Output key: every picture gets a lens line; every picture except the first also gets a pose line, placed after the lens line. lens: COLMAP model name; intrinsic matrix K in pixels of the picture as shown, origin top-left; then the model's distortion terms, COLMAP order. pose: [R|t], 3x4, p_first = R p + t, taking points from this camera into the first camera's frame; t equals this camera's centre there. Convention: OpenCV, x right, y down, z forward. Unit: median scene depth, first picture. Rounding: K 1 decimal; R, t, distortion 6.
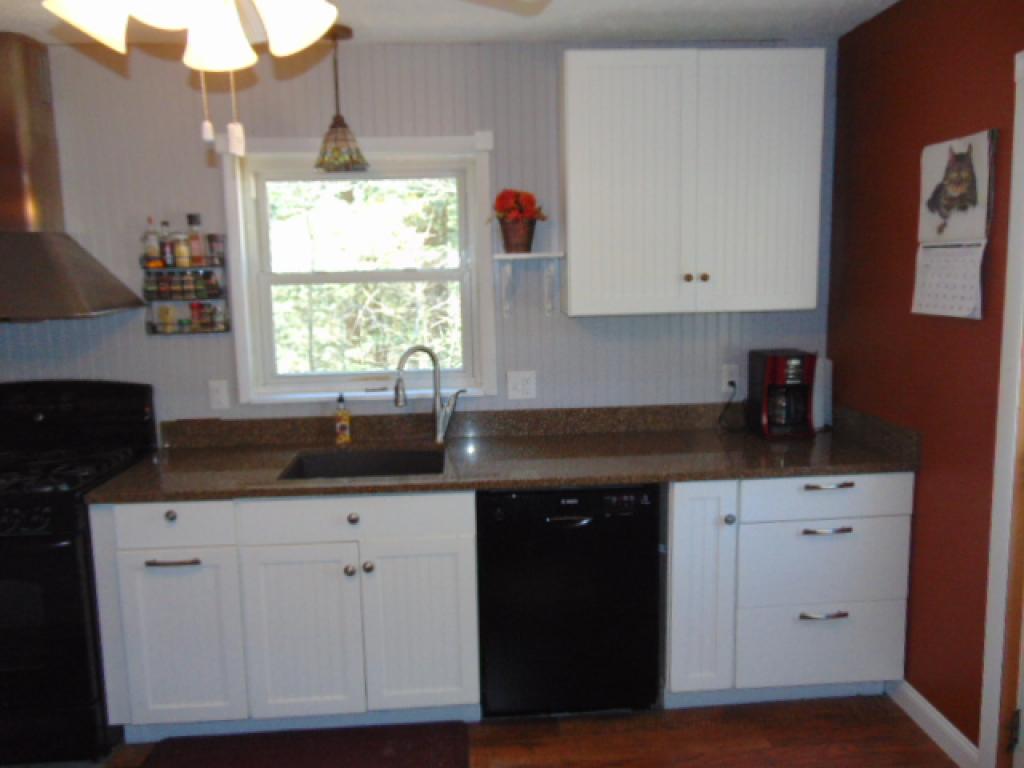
lens RADIAL K [[786.3, 0, 505.3], [0, 786.3, 386.0], [0, 0, 1]] dist [0.000062, -0.003745]
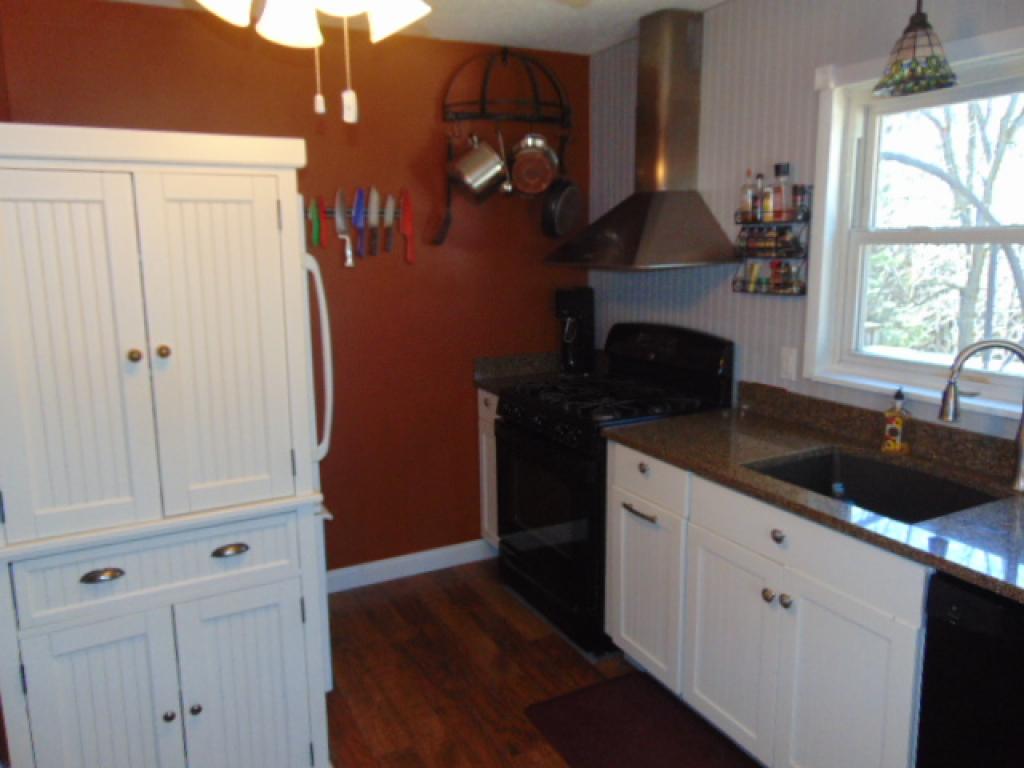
lens RADIAL K [[786.3, 0, 514.8], [0, 786.3, 383.3], [0, 0, 1]] dist [0.000062, -0.003745]
pose [[0.385894, 0.181165, -0.904580, 0.350458], [-0.129843, 0.981434, 0.141167, -0.055873], [0.913360, 0.062978, 0.402252, 0.358355]]
